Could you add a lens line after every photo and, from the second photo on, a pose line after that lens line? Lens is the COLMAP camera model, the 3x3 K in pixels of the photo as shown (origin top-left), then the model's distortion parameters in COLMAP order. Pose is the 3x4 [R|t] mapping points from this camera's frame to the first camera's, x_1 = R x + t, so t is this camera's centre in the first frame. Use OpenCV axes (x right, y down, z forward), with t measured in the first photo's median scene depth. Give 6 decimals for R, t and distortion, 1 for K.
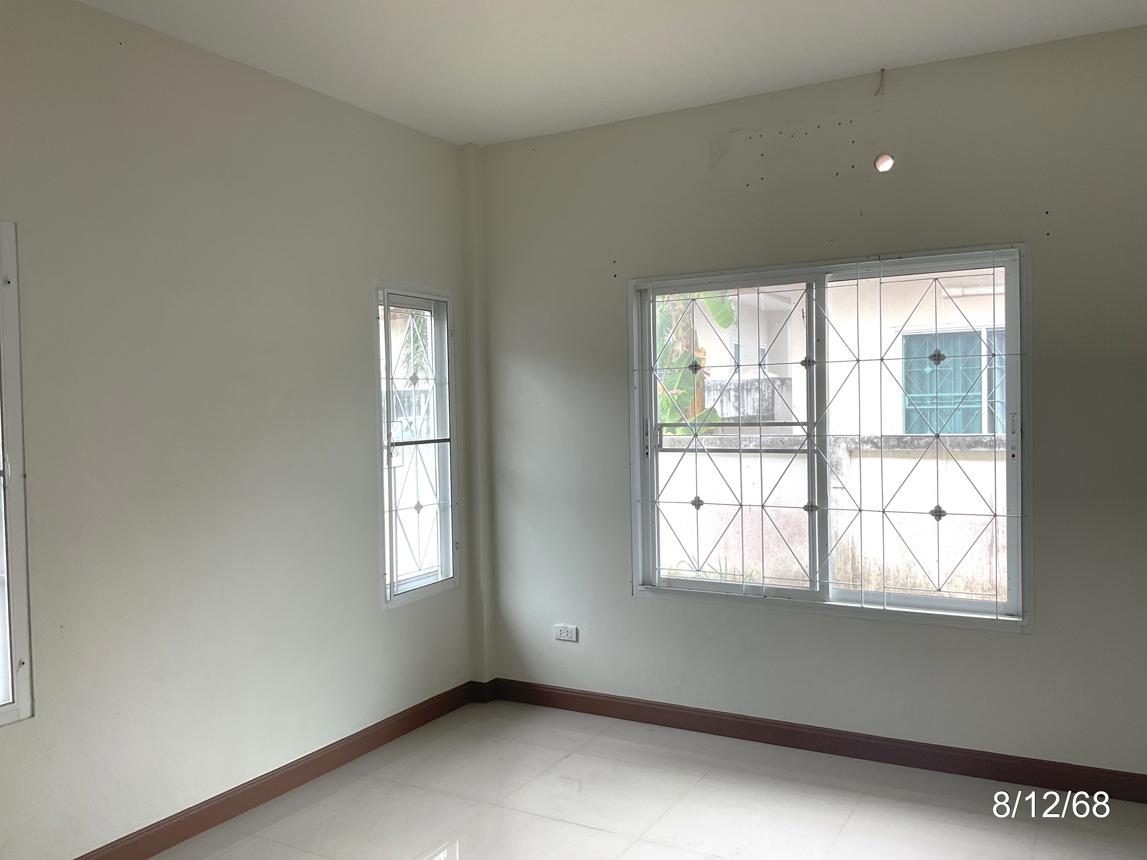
lens RADIAL K [[1056.4, 0, 573.5], [0, 1056.4, 430.0], [0, 0, 1]] dist [0.140553, -0.000088]
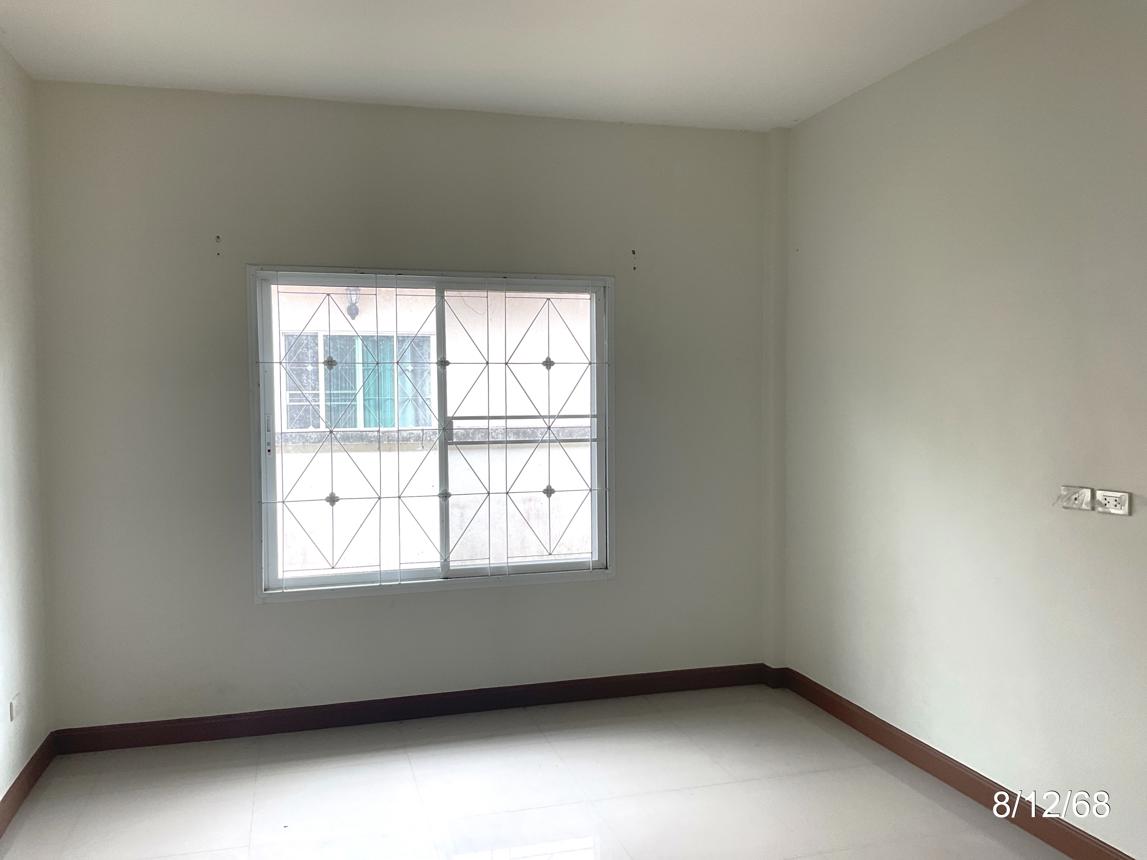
lens RADIAL K [[948.0, 0, 573.5], [0, 948.0, 430.0], [0, 0, 1]] dist [-0.019244, 0.000368]
pose [[0.662032, -0.012285, 0.749375, -0.418927], [0.011798, 0.999913, 0.005970, 0.001887], [-0.749382, 0.004889, 0.662119, 0.251694]]
